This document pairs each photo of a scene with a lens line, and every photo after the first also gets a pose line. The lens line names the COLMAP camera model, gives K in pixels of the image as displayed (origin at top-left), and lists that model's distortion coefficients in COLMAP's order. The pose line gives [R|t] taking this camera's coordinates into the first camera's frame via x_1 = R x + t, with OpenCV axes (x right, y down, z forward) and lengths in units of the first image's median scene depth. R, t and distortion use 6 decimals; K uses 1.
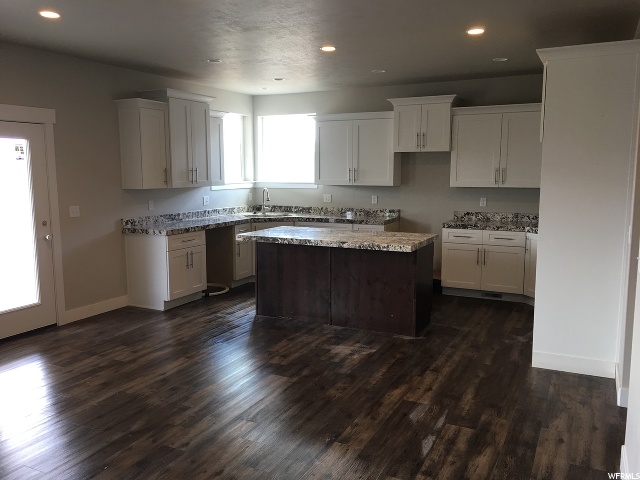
lens RADIAL K [[546.1, 0, 314.8], [0, 546.1, 239.1], [0, 0, 1]] dist [0.056259, -0.052806]
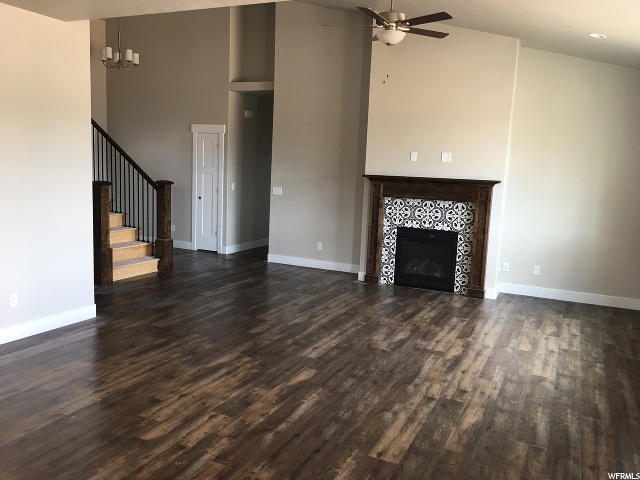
lens RADIAL K [[546.1, 0, 317.6], [0, 546.1, 241.0], [0, 0, 1]] dist [0.056259, -0.052806]
pose [[-0.998969, -0.030851, -0.033292, -0.389813], [-0.038772, 0.961367, 0.272527, -0.249891], [0.023598, 0.273537, -0.961572, 1.923258]]
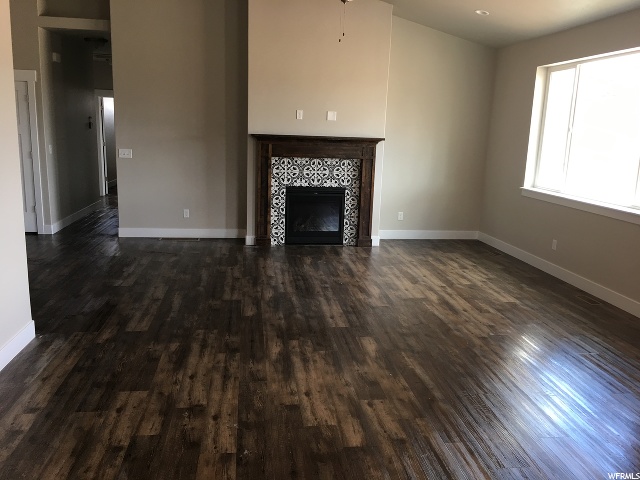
lens RADIAL K [[546.1, 0, 321.9], [0, 546.1, 237.4], [0, 0, 1]] dist [0.056259, -0.052806]
pose [[-0.819662, 0.090184, -0.565704, 0.373461], [-0.107578, 0.945727, 0.306638, -0.210276], [0.562656, 0.312197, -0.765475, 1.610462]]
